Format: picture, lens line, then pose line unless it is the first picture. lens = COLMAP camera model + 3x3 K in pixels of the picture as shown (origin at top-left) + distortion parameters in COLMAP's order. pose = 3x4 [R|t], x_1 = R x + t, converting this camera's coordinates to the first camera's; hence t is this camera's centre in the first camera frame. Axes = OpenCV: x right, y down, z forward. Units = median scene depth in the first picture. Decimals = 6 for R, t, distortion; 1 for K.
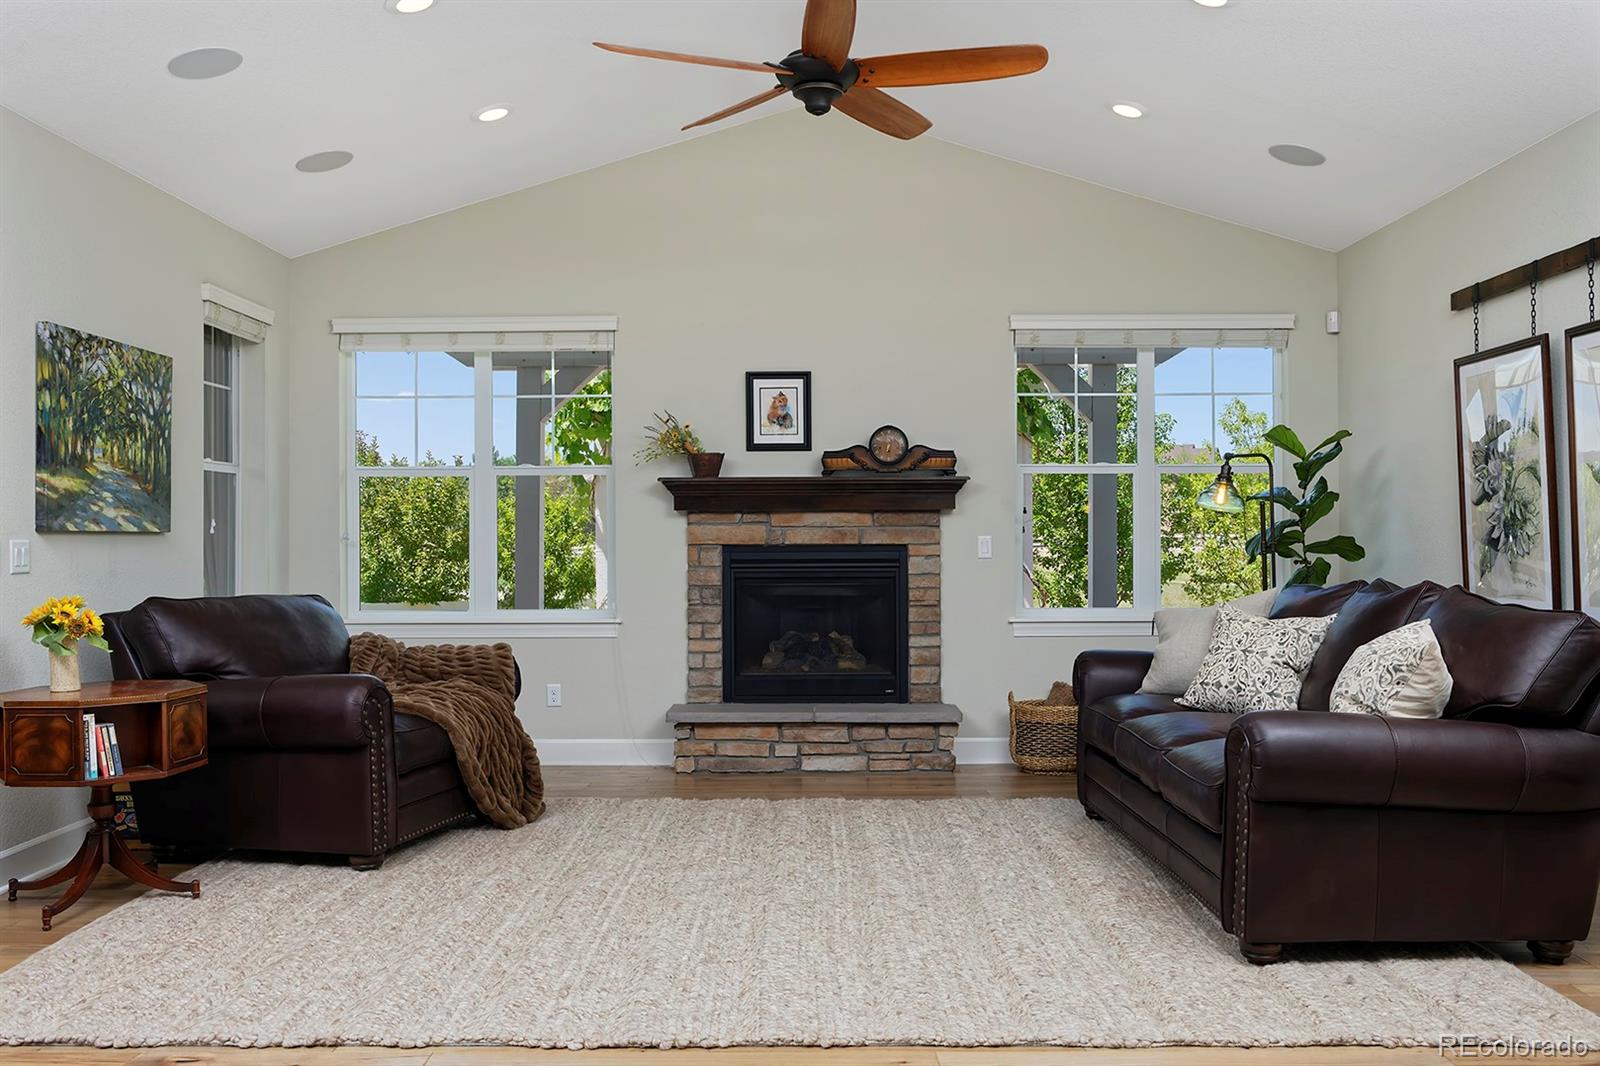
lens RADIAL K [[1372.6, 0, 804.7], [0, 1372.6, 528.6], [0, 0, 1]] dist [-0.025334, 0.005538]
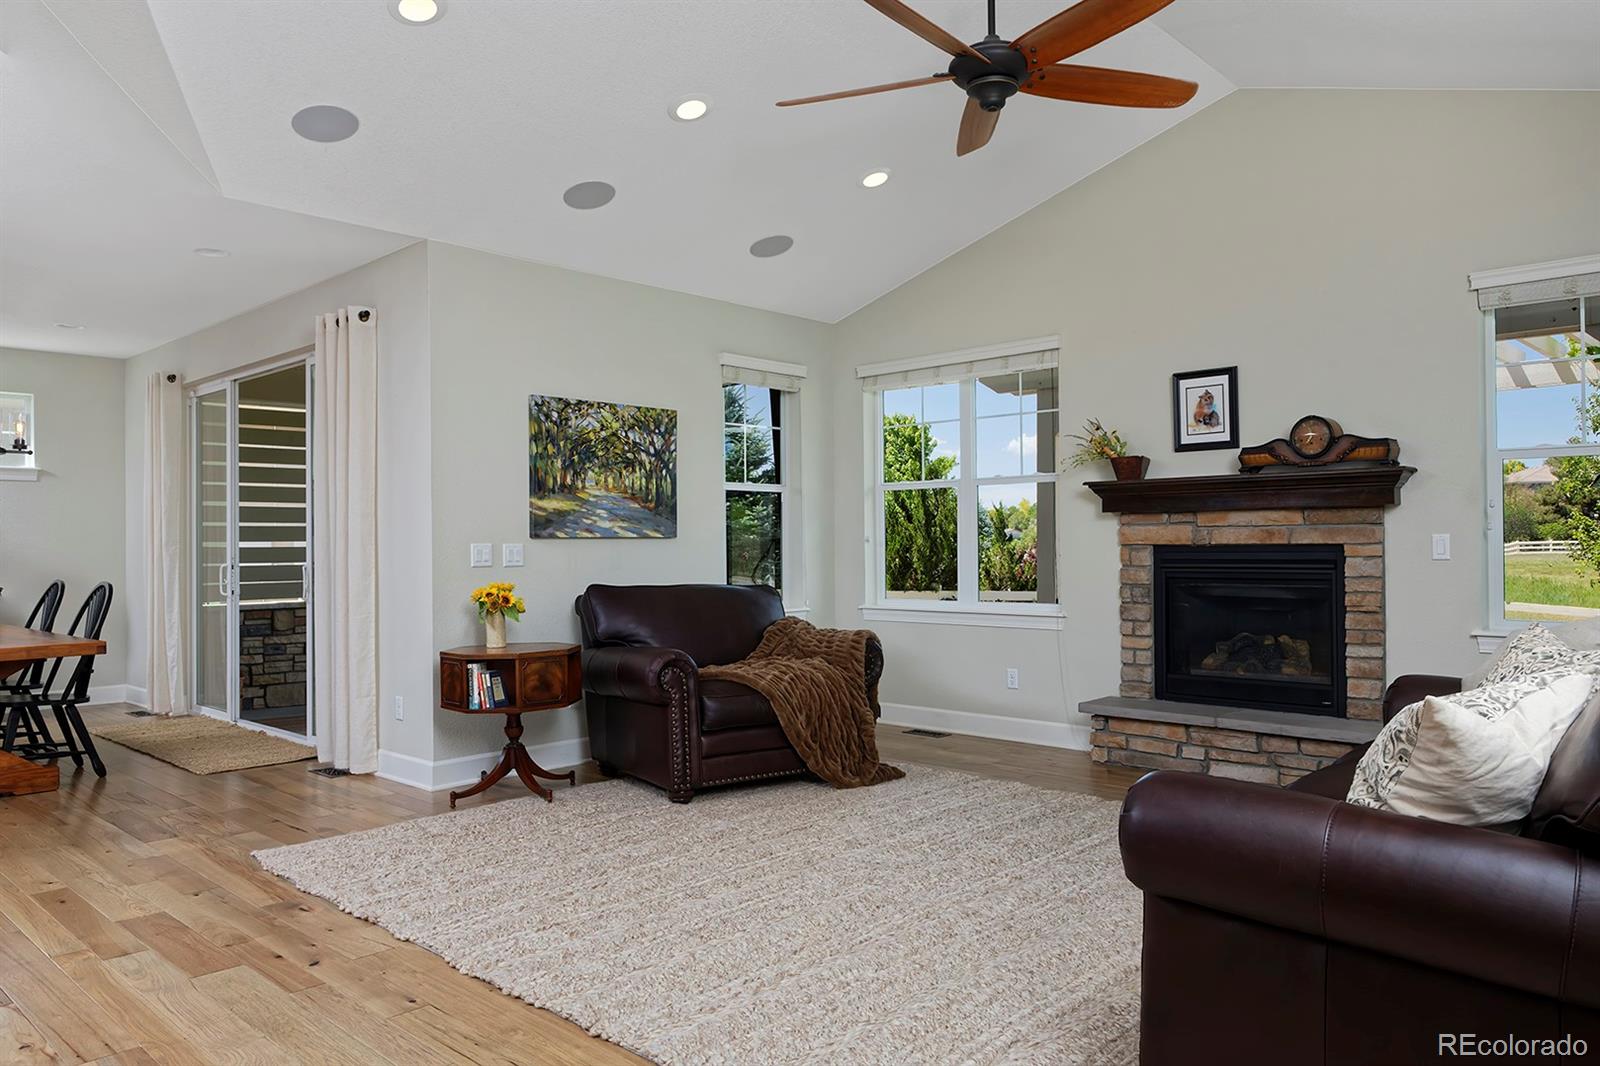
lens RADIAL K [[1093.4, 0, 795.8], [0, 1093.4, 541.3], [0, 0, 1]] dist [-0.004345, -0.001584]
pose [[0.732786, -0.004881, -0.680442, 0.309543], [0.011324, 0.999923, 0.005022, 0.002014], [0.680365, -0.011386, 0.732785, 0.227018]]
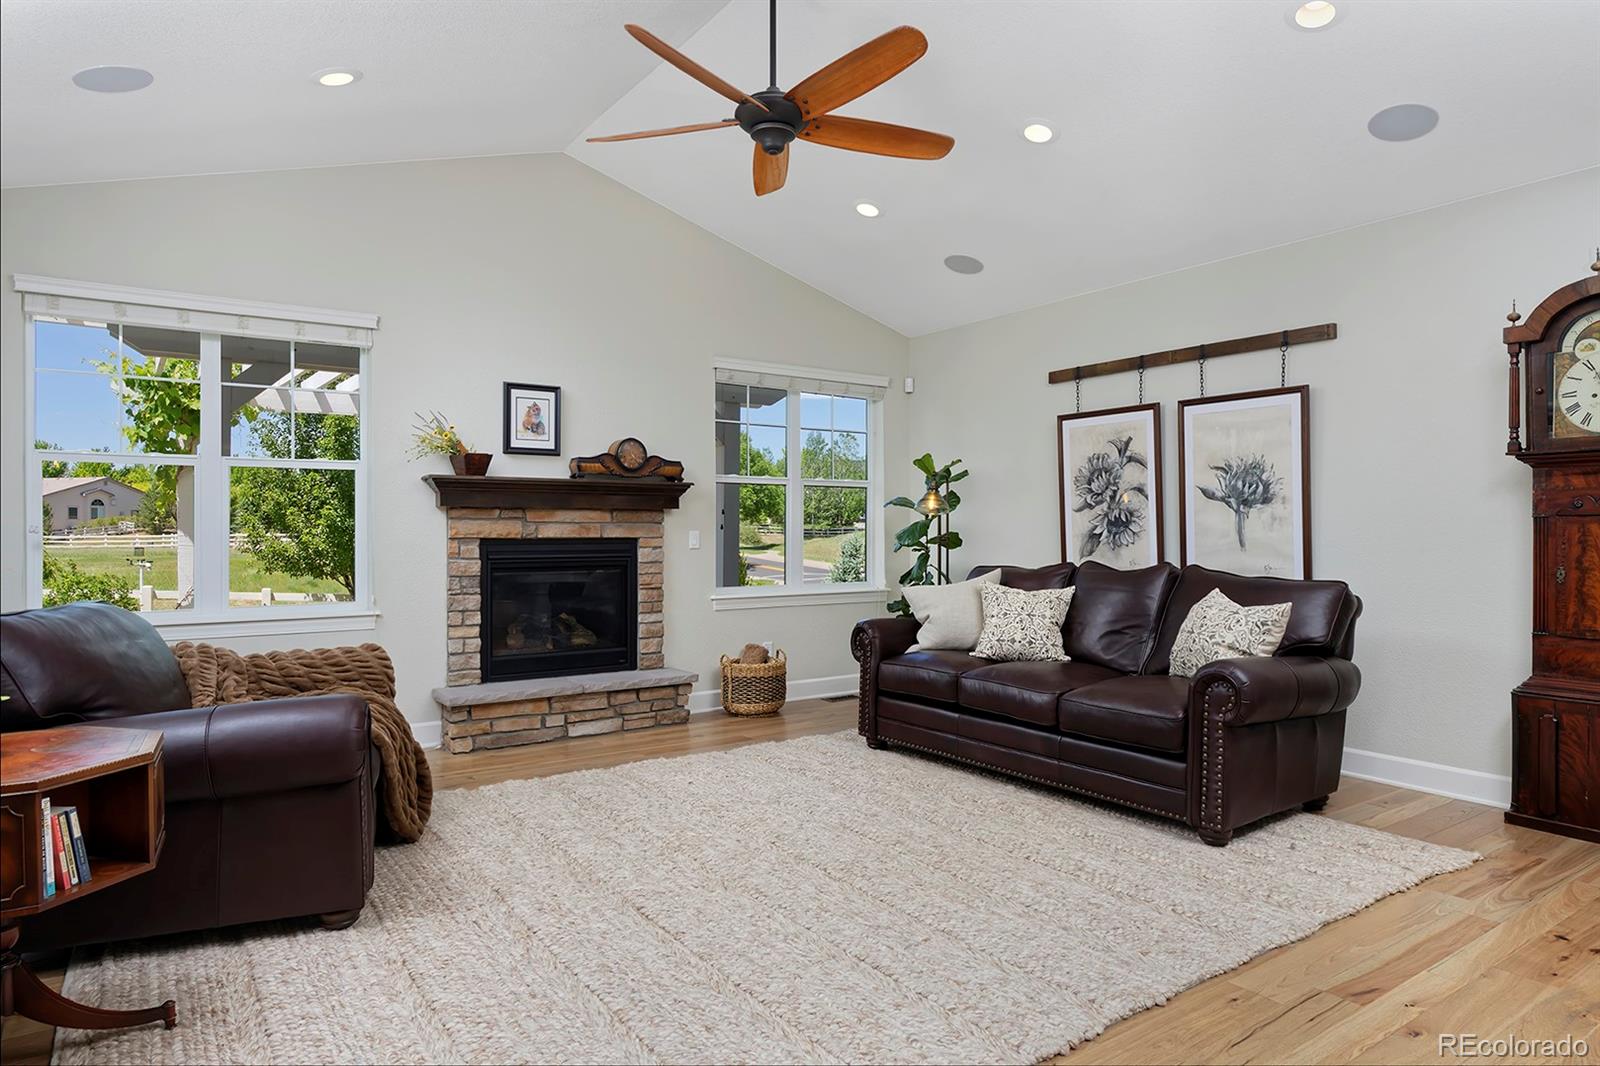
lens RADIAL K [[939.6, 0, 802.1], [0, 939.6, 527.9], [0, 0, 1]] dist [-0.006838, 0.000035]
pose [[0.817234, 0.004866, 0.576285, -0.289379], [-0.005856, 0.999983, -0.000139, 0.002204], [-0.576276, -0.003261, 0.817249, 0.251595]]
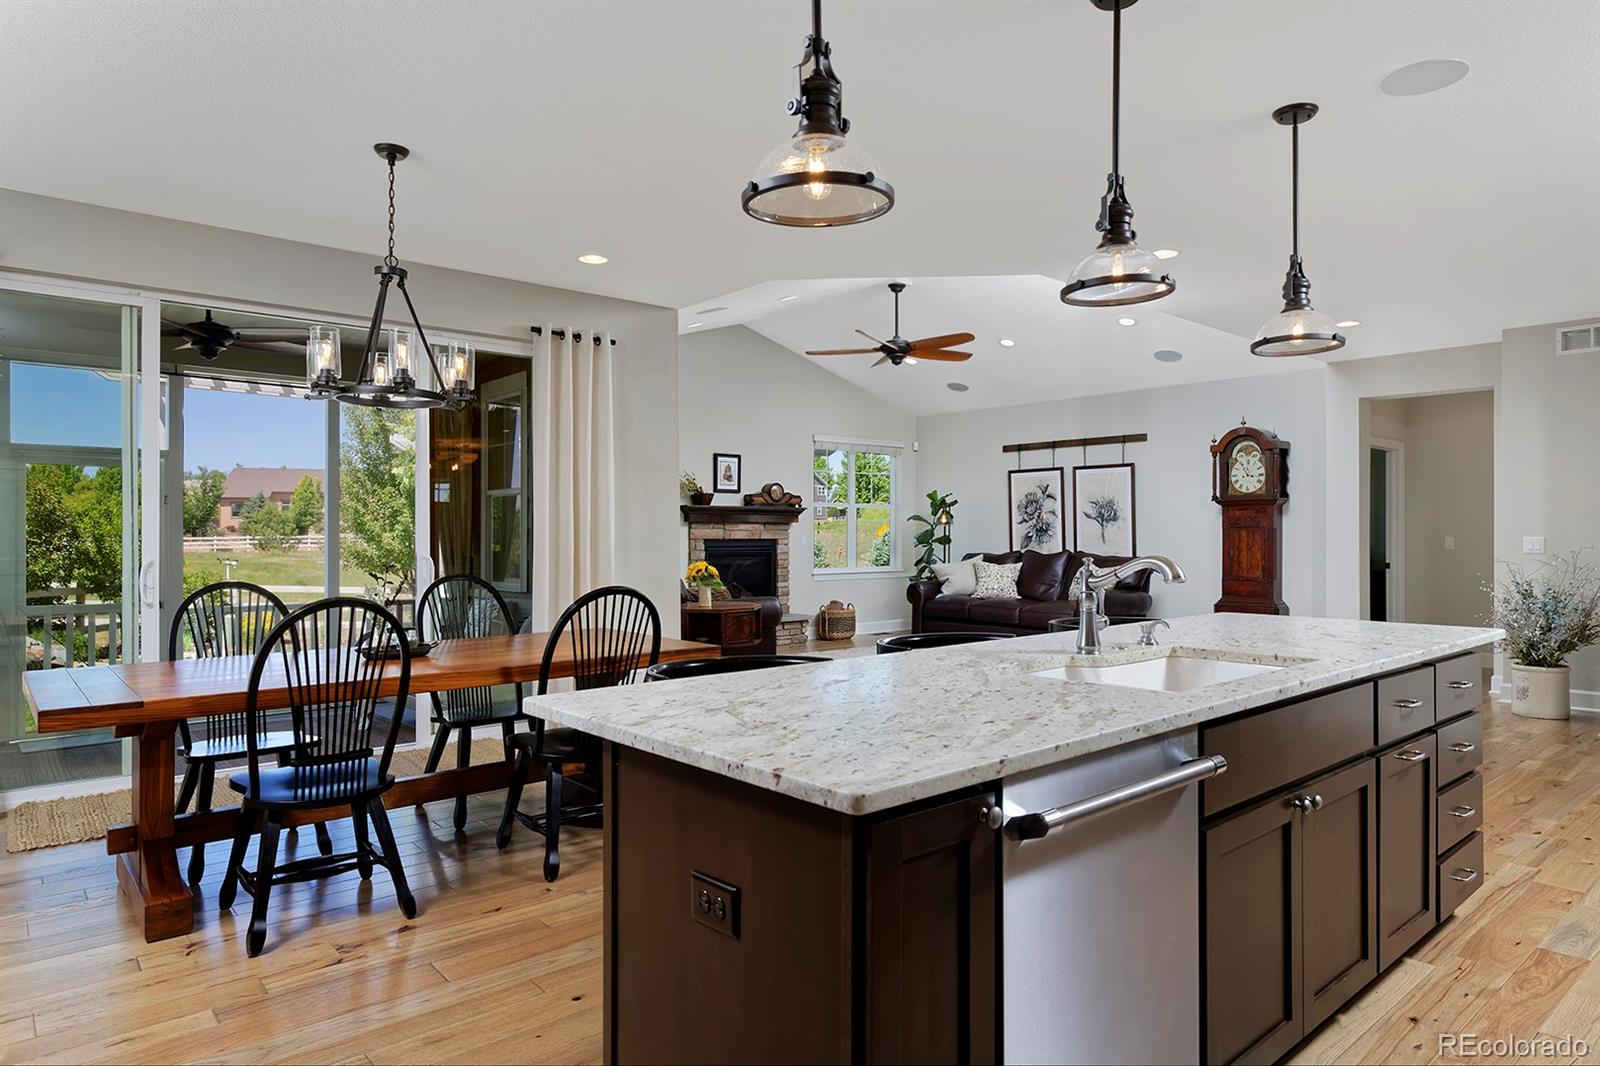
lens RADIAL K [[950.5, 0, 800.0], [0, 950.5, 533.0], [0, 0, 1]] dist [0.000675, -0.000764]
pose [[0.756214, 0.003270, 0.654316, -0.883106], [-0.004061, 0.999992, -0.000304, 0.002814], [-0.654311, -0.002427, 0.756221, -0.138107]]
